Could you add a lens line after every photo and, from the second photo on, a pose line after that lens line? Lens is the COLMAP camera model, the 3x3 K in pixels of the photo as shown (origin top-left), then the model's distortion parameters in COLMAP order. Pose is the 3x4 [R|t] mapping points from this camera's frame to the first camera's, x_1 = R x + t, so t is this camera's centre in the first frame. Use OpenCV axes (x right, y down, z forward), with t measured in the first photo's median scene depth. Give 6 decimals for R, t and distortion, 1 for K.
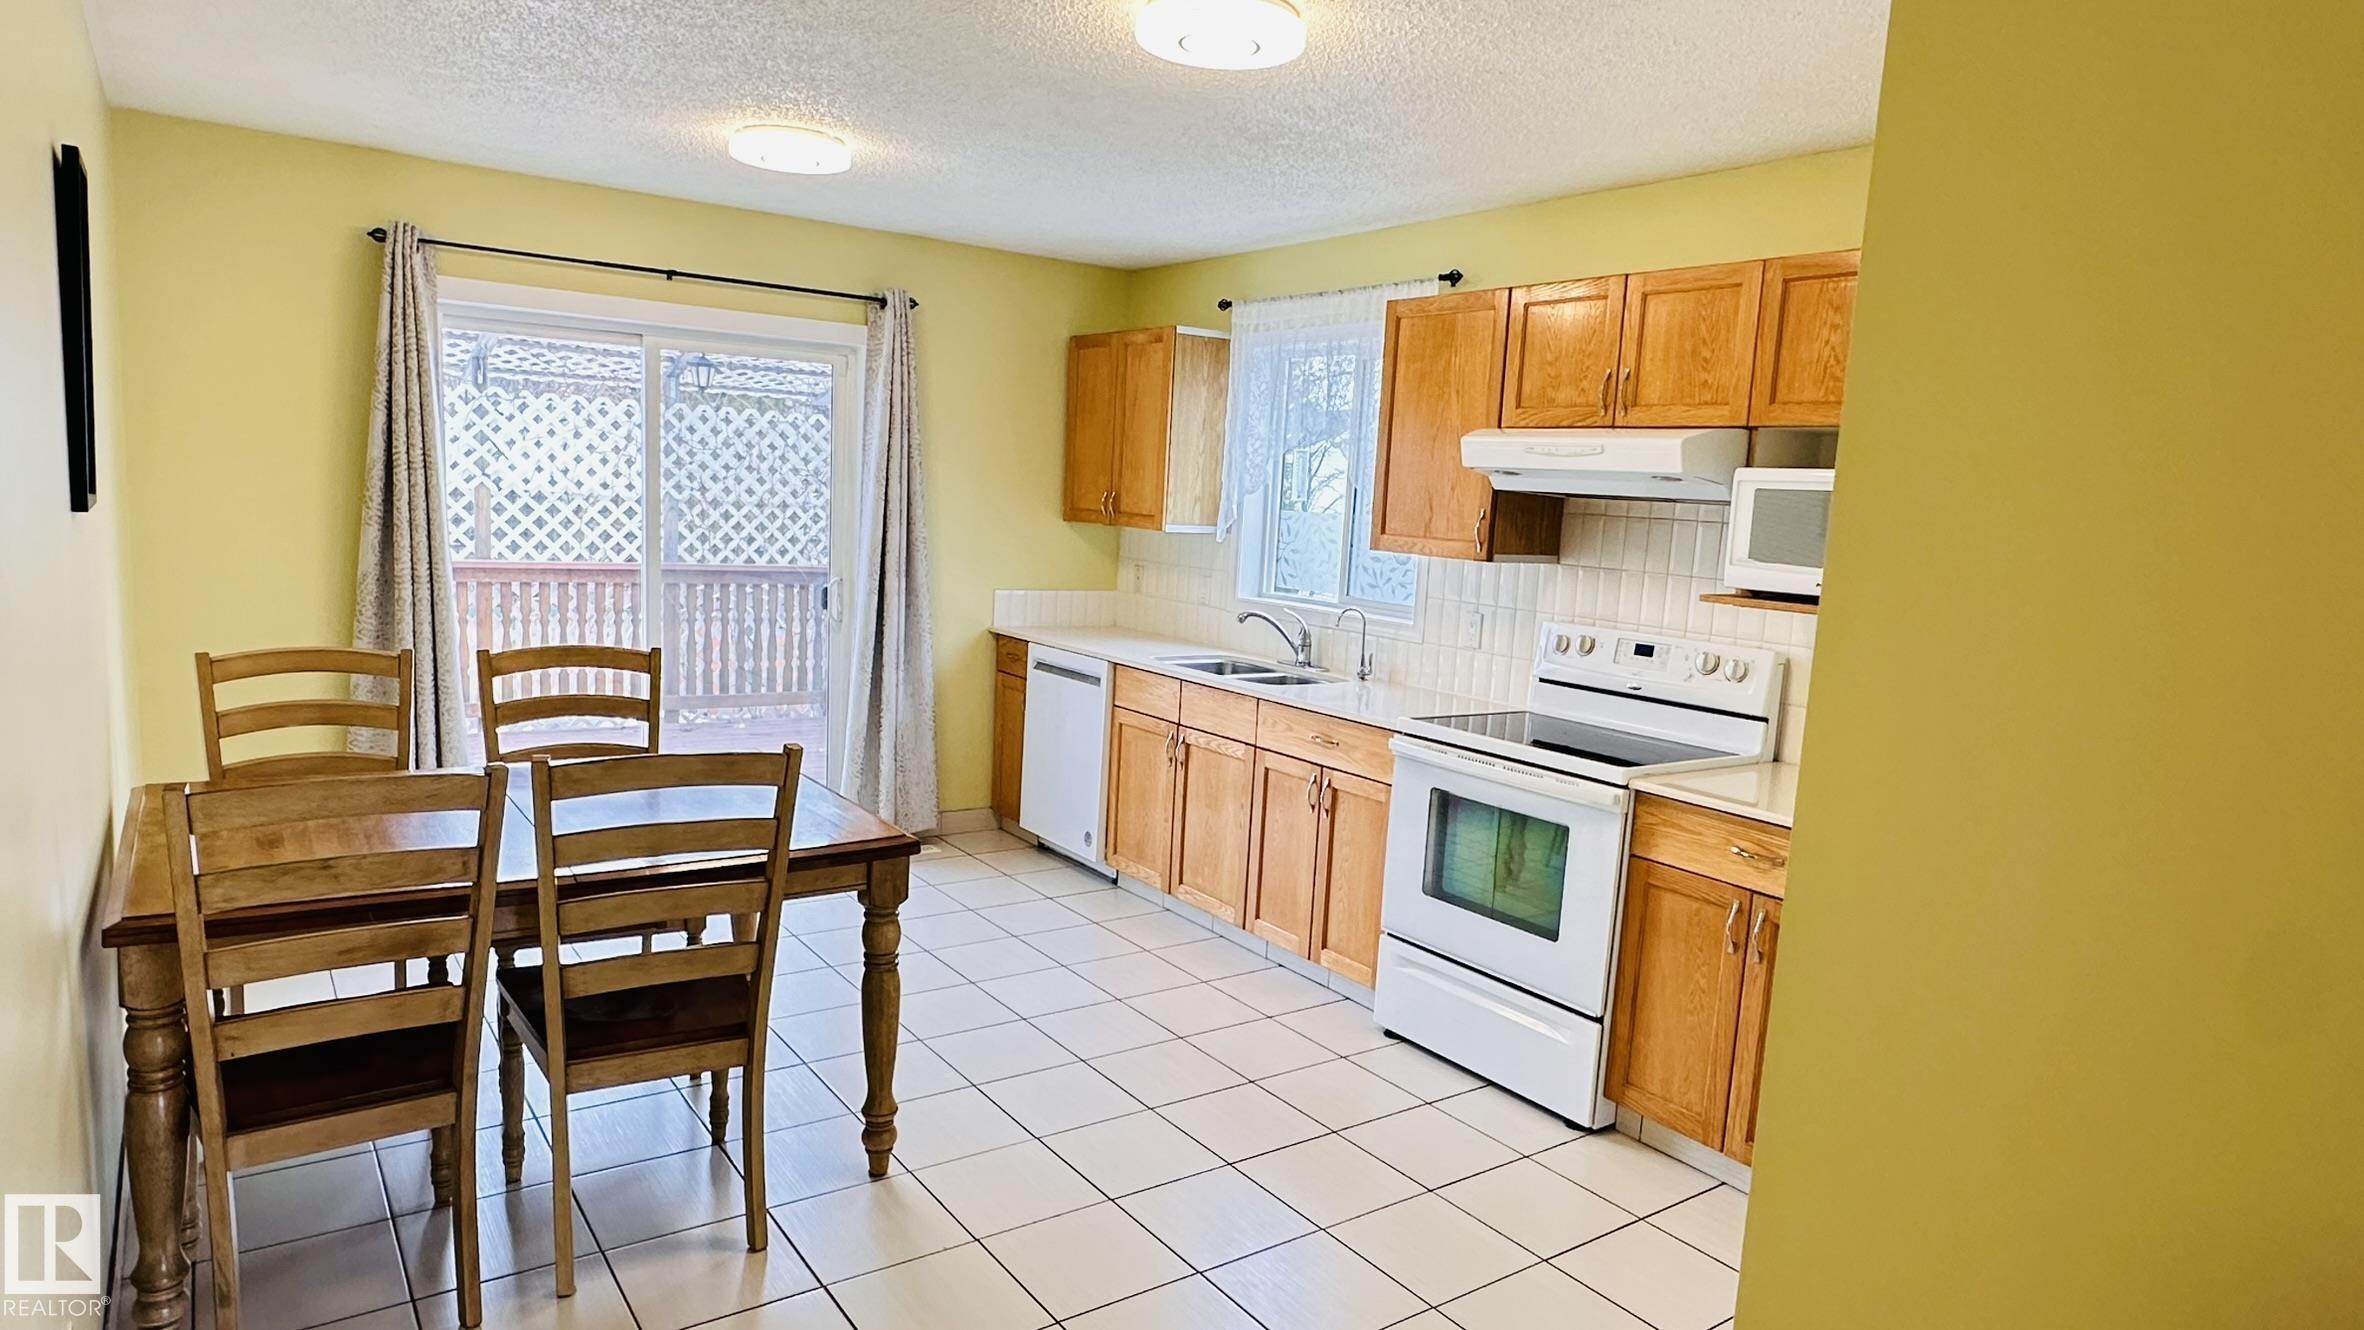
lens RADIAL K [[1365.2, 0, 1168.7], [0, 1365.2, 683.5], [0, 0, 1]] dist [-0.003634, -0.000668]
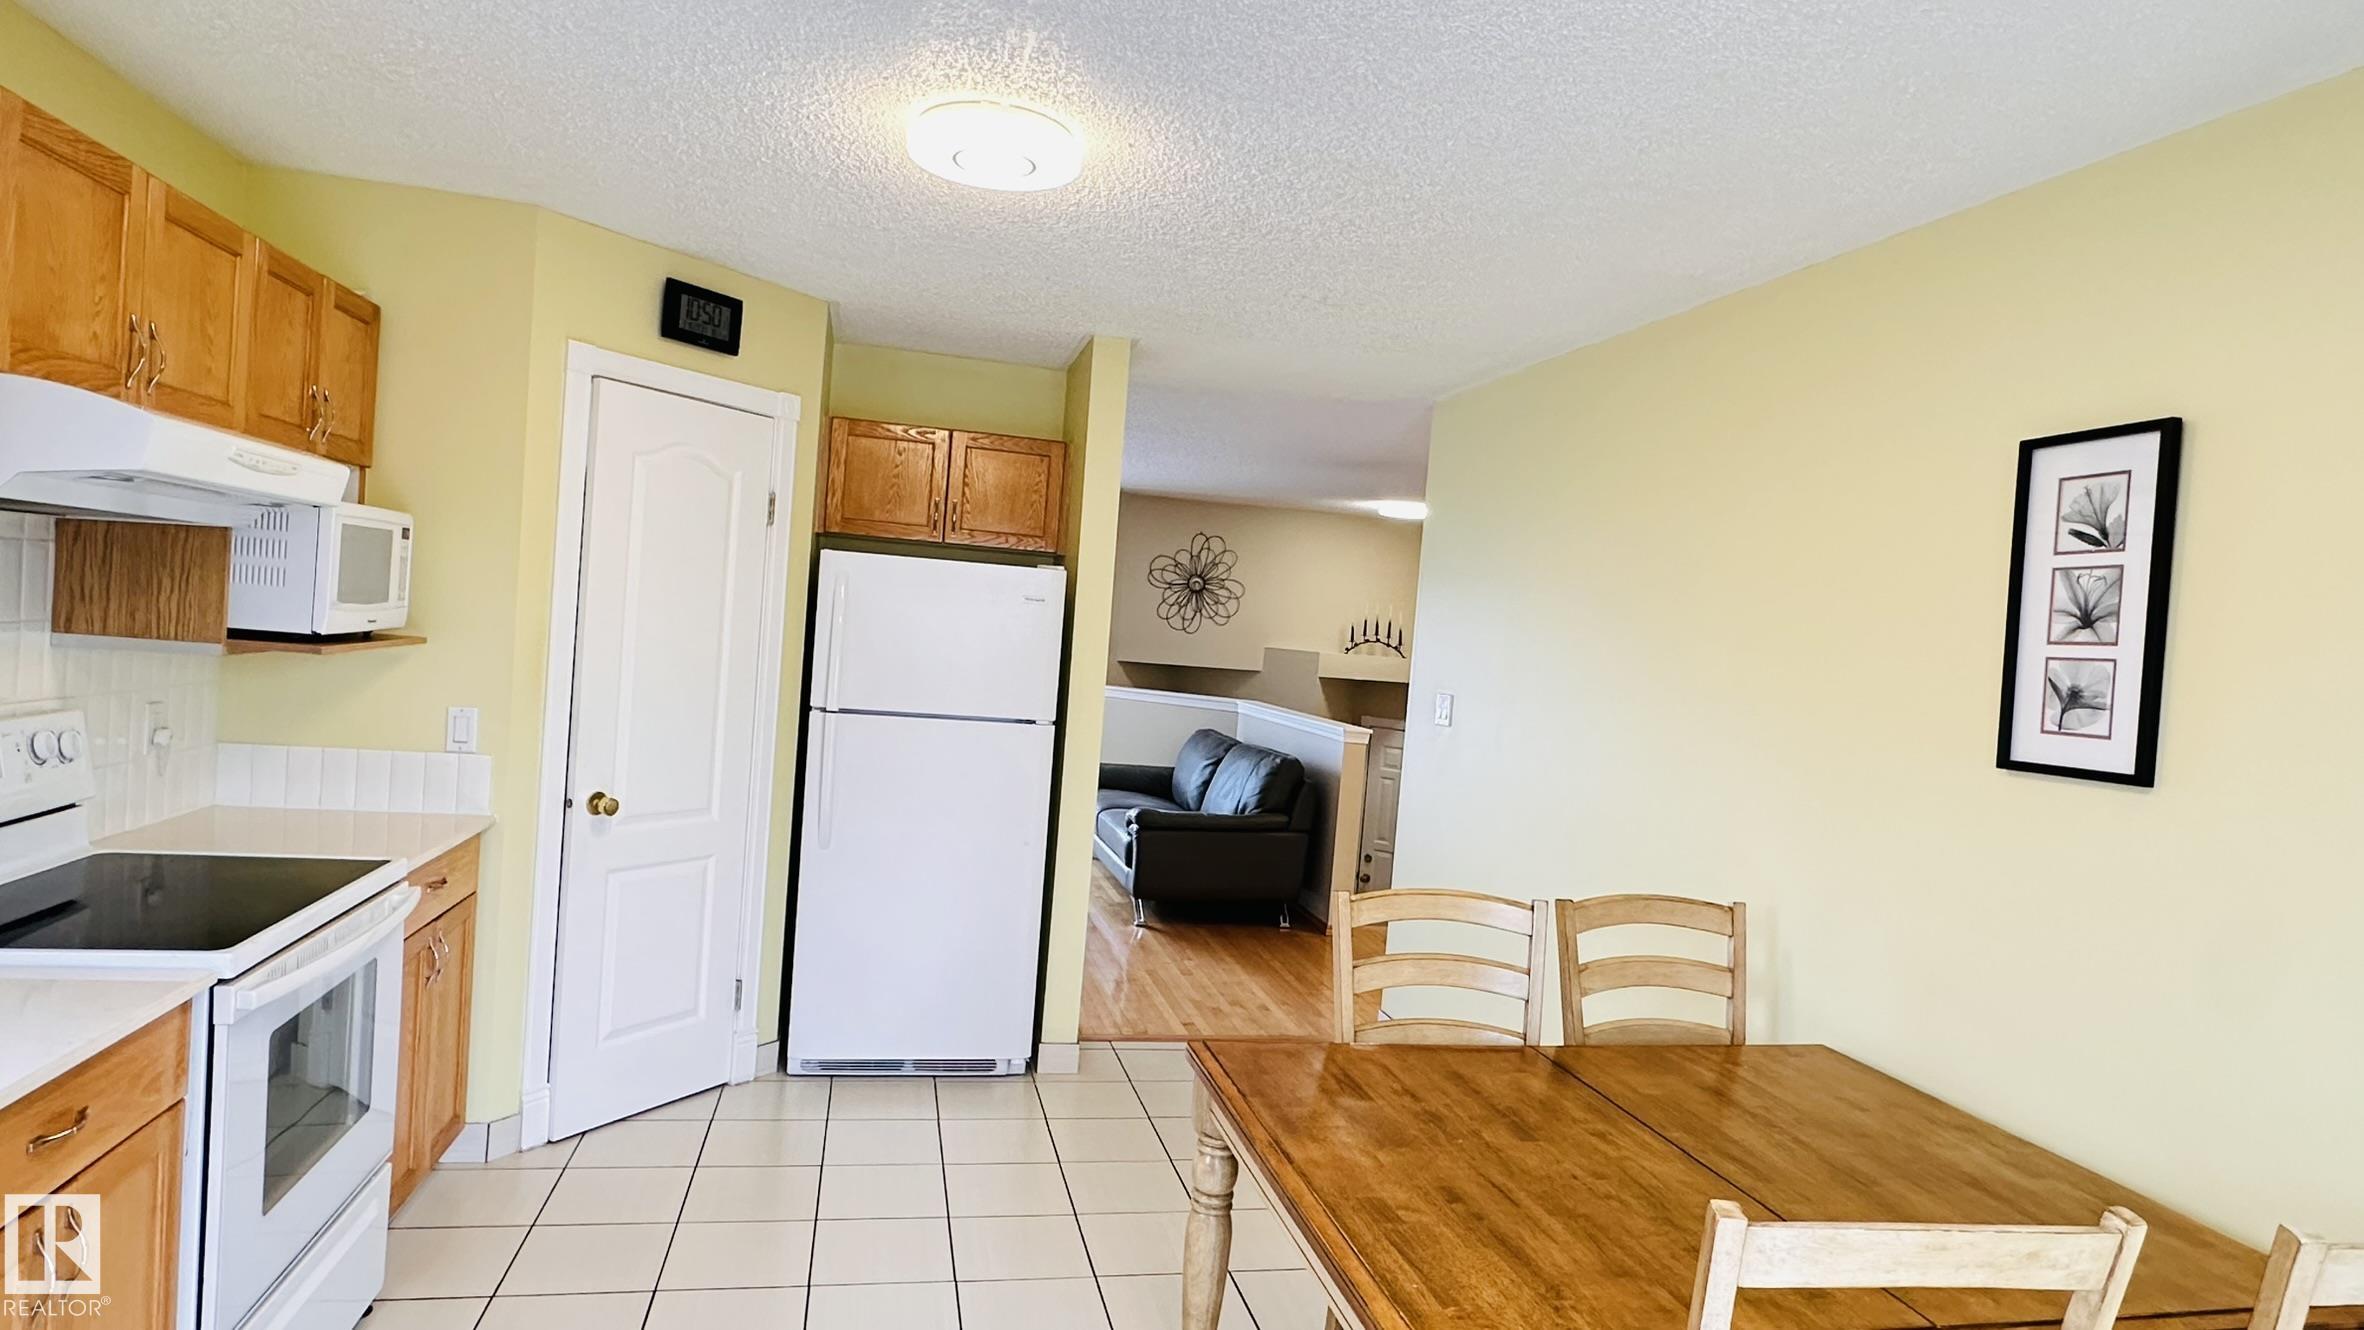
lens RADIAL K [[1312.5, 0, 1175.9], [0, 1312.5, 677.9], [0, 0, 1]] dist [-0.003671, 0.000254]
pose [[-0.915854, -0.139386, 0.376541, -0.302822], [-0.071146, 0.979306, 0.189466, -0.177687], [-0.395158, 0.146734, -0.906818, 1.139760]]
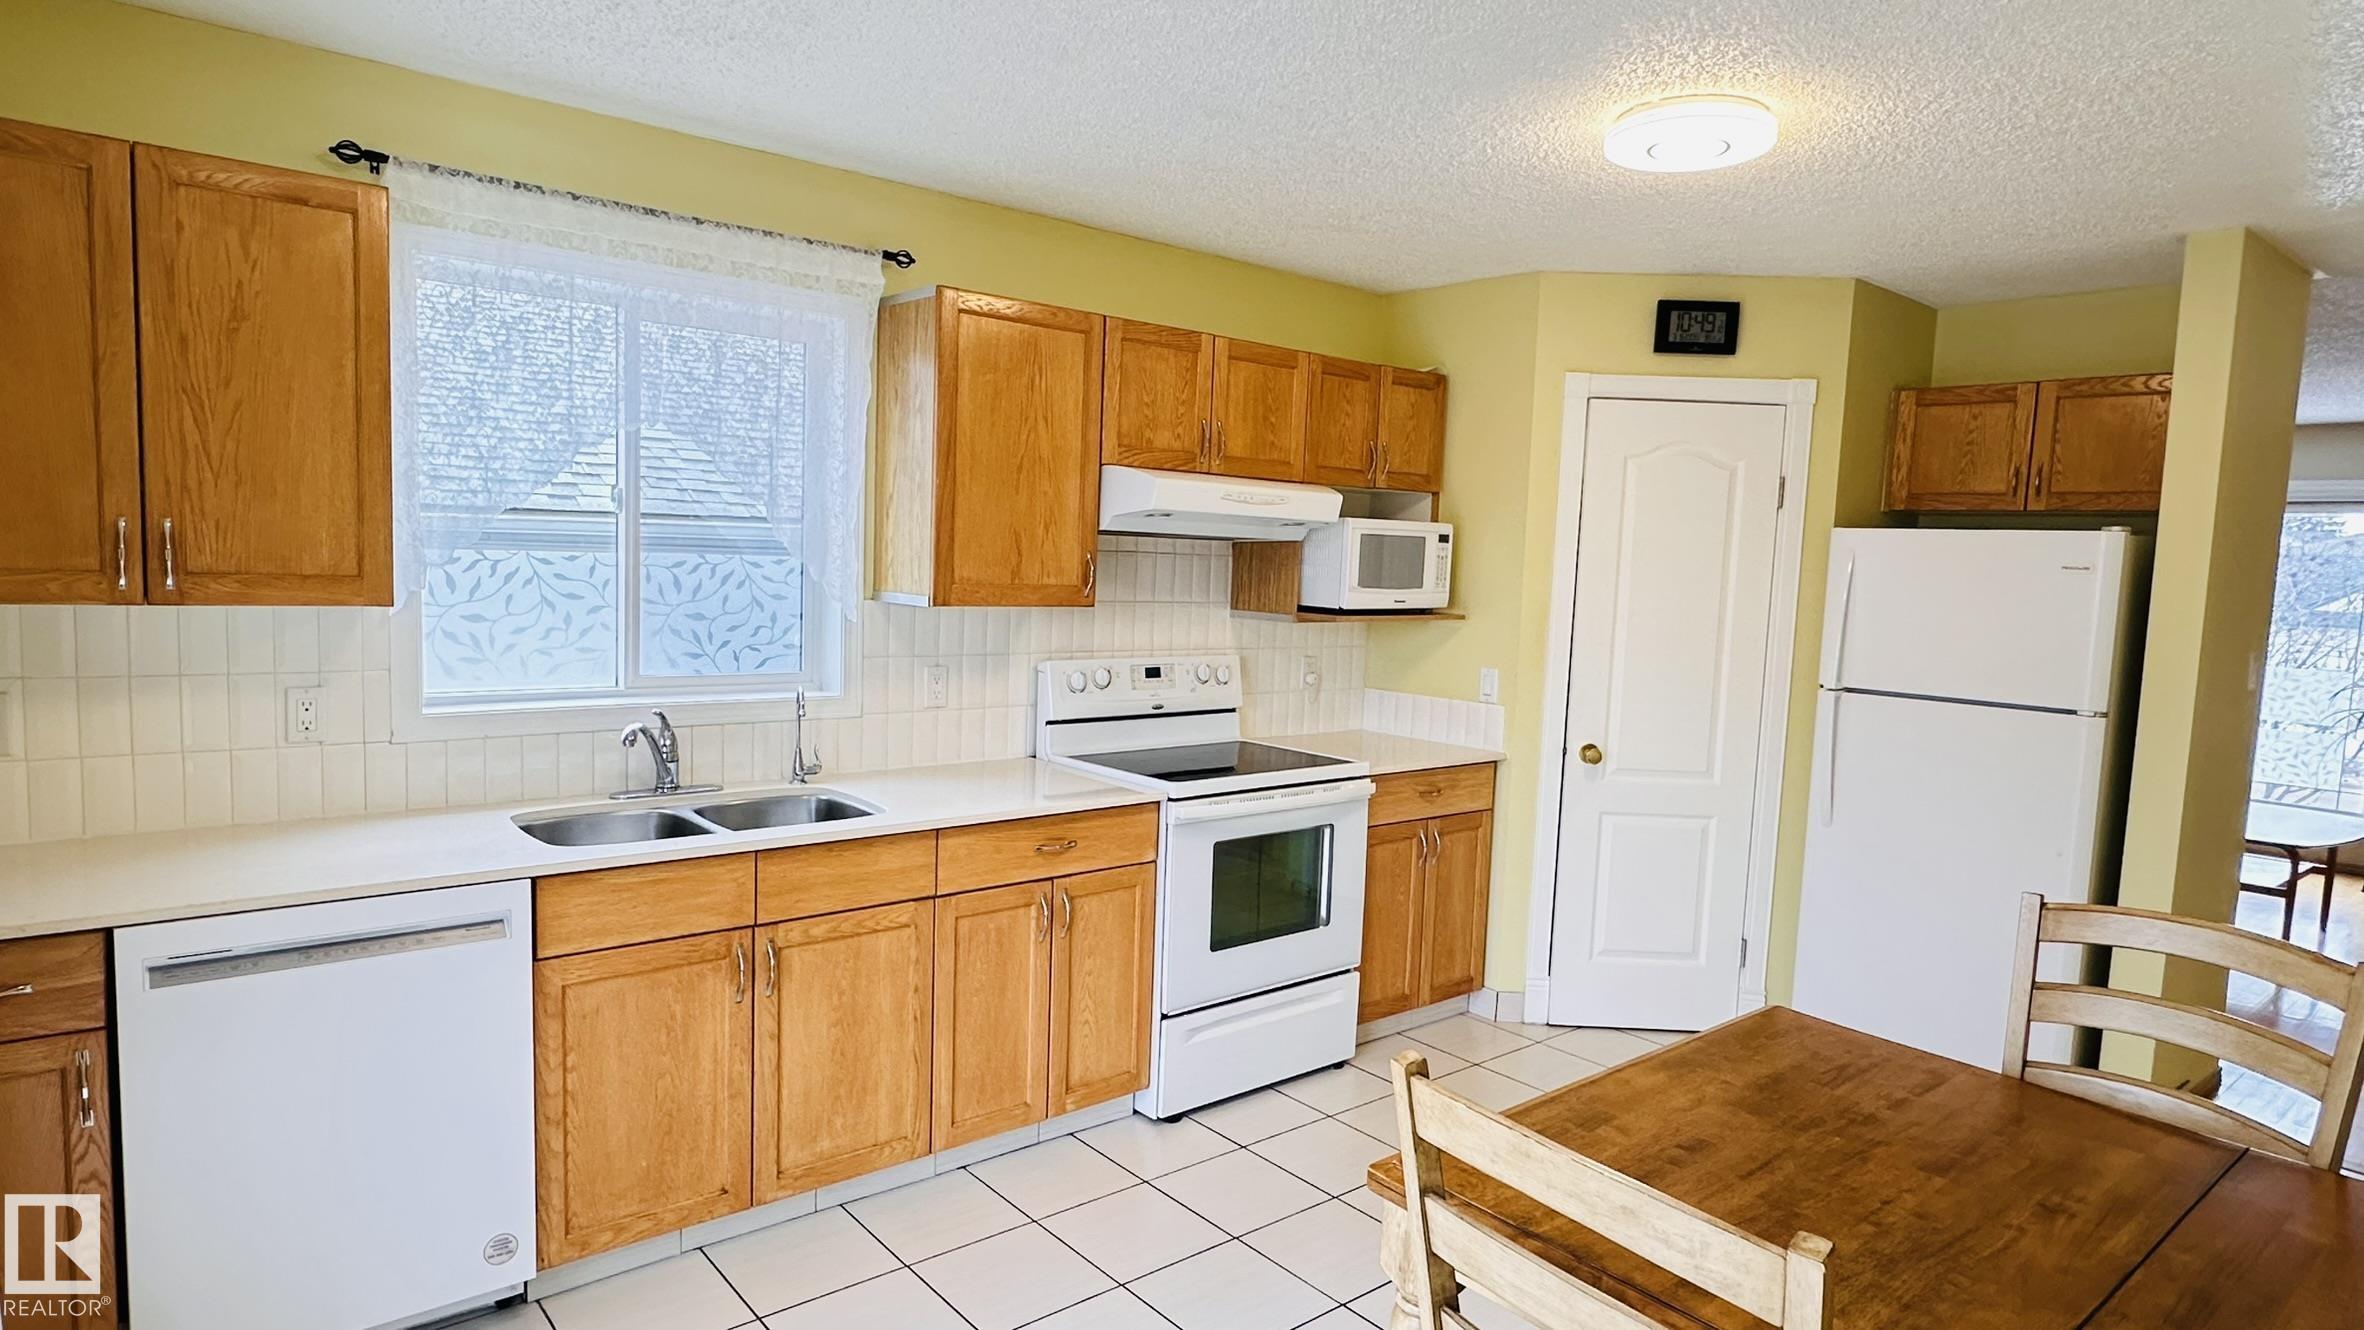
lens RADIAL K [[1312.5, 0, 1175.9], [0, 1312.5, 677.9], [0, 0, 1]] dist [-0.003671, 0.000254]
pose [[-0.080306, -0.150481, 0.985346, -0.605979], [0.099371, 0.982405, 0.158130, -0.161972], [-0.991805, 0.110614, -0.063939, 0.917544]]
